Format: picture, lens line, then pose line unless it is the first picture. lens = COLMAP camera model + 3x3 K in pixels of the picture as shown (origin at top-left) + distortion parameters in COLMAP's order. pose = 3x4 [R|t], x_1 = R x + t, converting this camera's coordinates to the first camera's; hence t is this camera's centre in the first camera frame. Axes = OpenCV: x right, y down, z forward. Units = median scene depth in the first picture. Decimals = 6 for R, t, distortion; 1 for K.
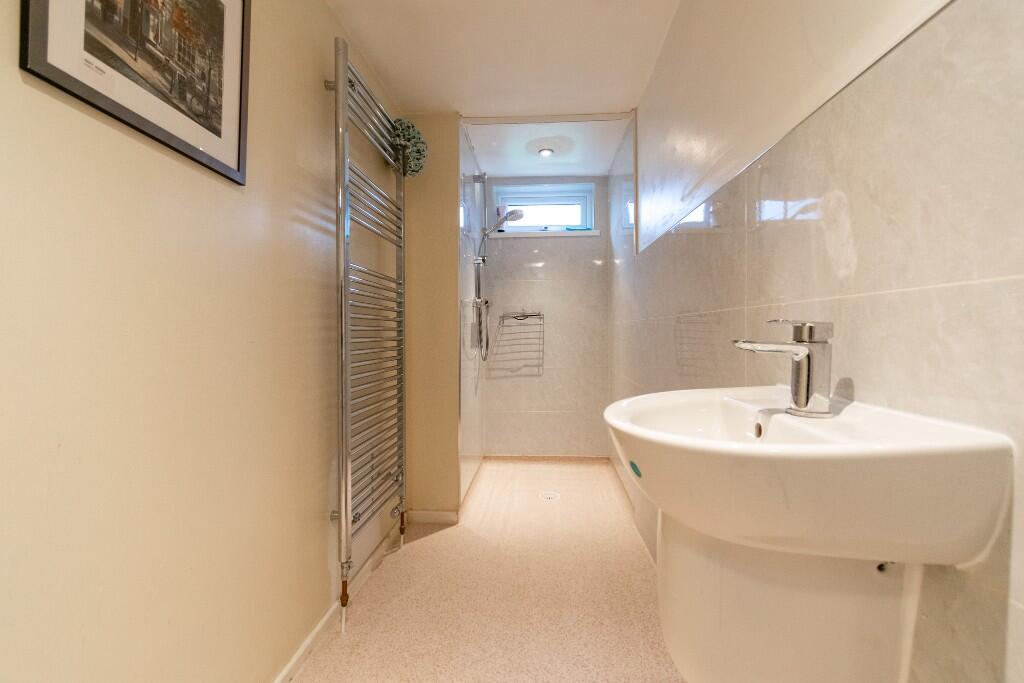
lens RADIAL K [[453.1, 0, 511.6], [0, 453.1, 337.5], [0, 0, 1]] dist [0.004694, -0.000597]
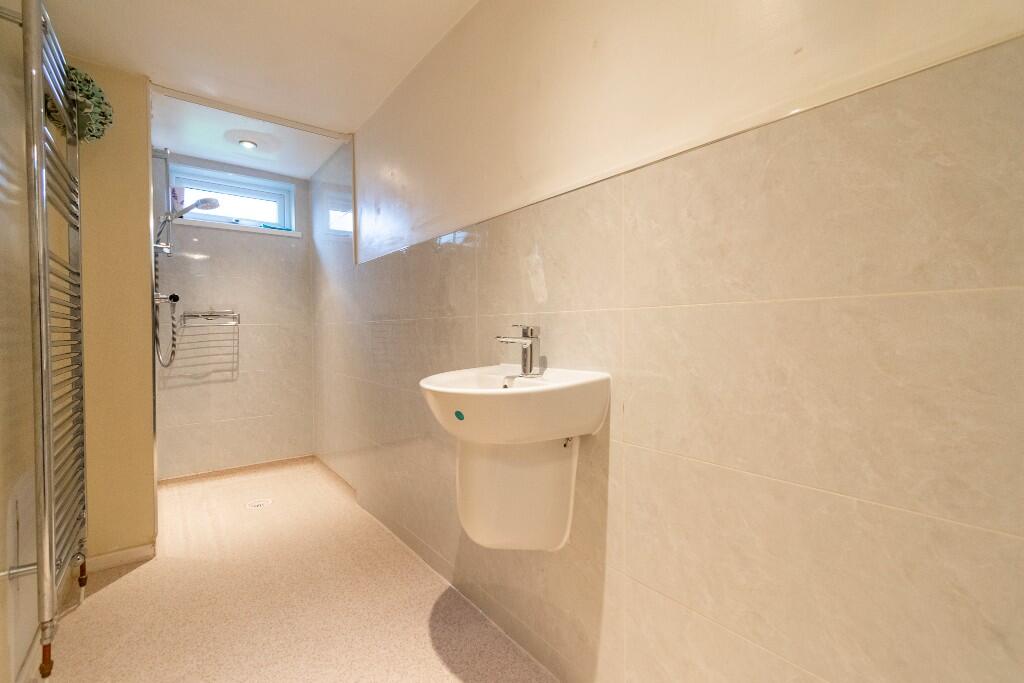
lens RADIAL K [[453.1, 0, 511.6], [0, 453.1, 337.5], [0, 0, 1]] dist [0.004694, -0.000597]
pose [[0.748468, -0.011669, 0.663068, -0.194119], [0.012742, 0.999914, 0.003215, 0.001302], [-0.663048, 0.006042, 0.748552, -0.102835]]
